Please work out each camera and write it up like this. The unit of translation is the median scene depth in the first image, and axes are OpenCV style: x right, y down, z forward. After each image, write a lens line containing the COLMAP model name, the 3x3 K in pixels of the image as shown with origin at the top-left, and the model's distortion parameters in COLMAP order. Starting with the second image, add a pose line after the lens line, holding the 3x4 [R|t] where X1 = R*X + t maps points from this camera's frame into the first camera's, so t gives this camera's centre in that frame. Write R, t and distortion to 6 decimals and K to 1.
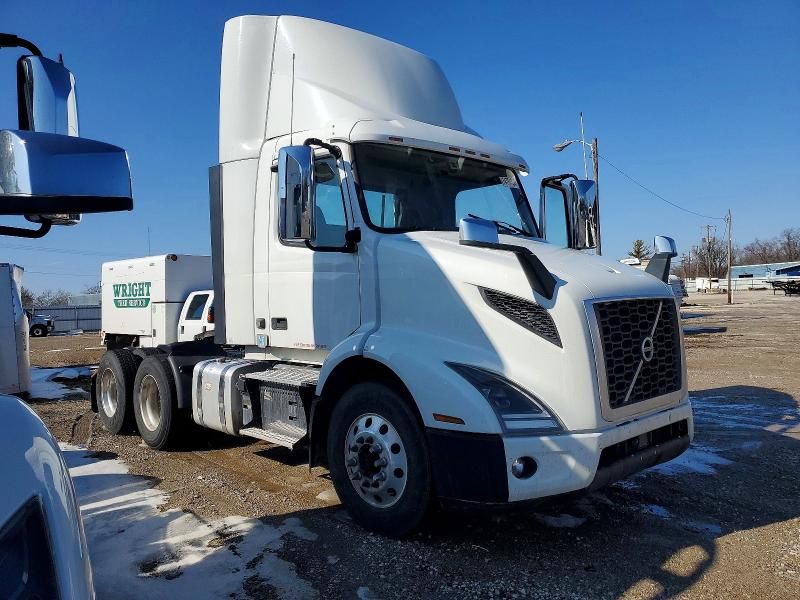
lens RADIAL K [[605.0, 0, 396.9], [0, 605.0, 301.9], [0, 0, 1]] dist [0.013001, 0.005471]
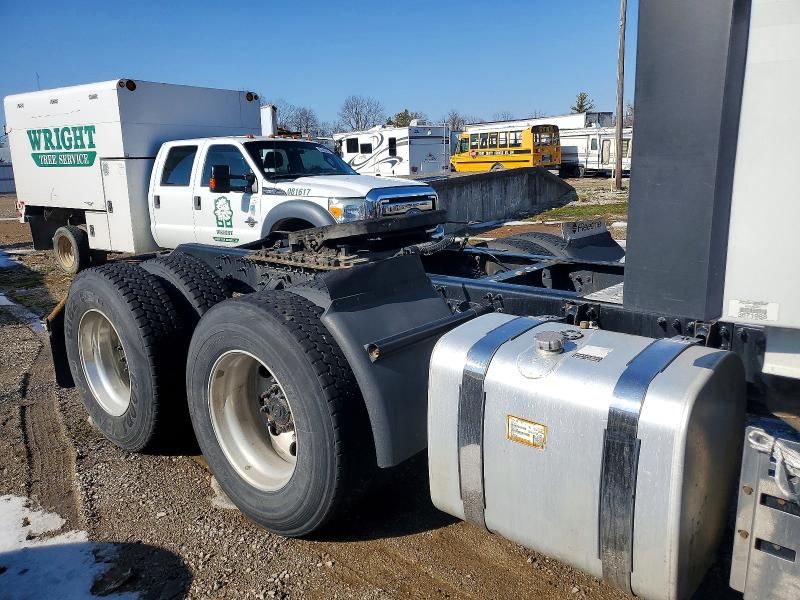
lens RADIAL K [[605.0, 0, 403.9], [0, 605.0, 295.9], [0, 0, 1]] dist [0.013001, 0.005471]
pose [[0.991328, -0.029589, 0.128038, -0.169926], [0.000659, 0.975430, 0.220309, 0.001178], [-0.131411, -0.218314, 0.966990, 0.299495]]
